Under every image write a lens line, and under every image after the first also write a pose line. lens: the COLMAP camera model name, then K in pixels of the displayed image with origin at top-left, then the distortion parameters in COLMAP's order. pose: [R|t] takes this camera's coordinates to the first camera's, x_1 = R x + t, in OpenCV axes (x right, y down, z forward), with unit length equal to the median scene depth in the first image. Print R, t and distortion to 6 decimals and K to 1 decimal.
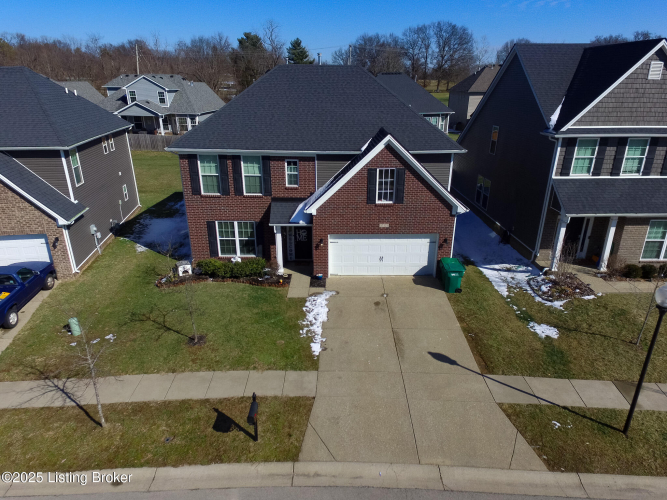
lens RADIAL K [[431.7, 0, 335.5], [0, 431.7, 252.0], [0, 0, 1]] dist [0.161836, -0.135397]
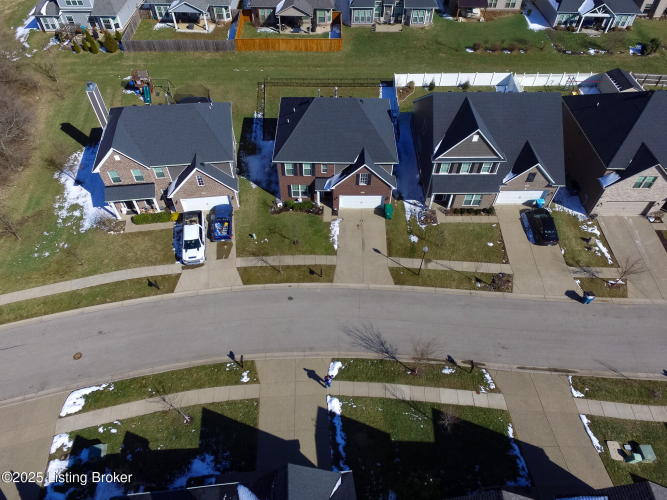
lens RADIAL K [[431.7, 0, 334.9], [0, 431.7, 255.3], [0, 0, 1]] dist [0.161836, -0.135397]
pose [[0.999927, 0.011841, 0.002489, -0.044969], [-0.011590, 0.878304, 0.477962, -0.915065], [0.003473, -0.477956, 0.878377, -1.310837]]
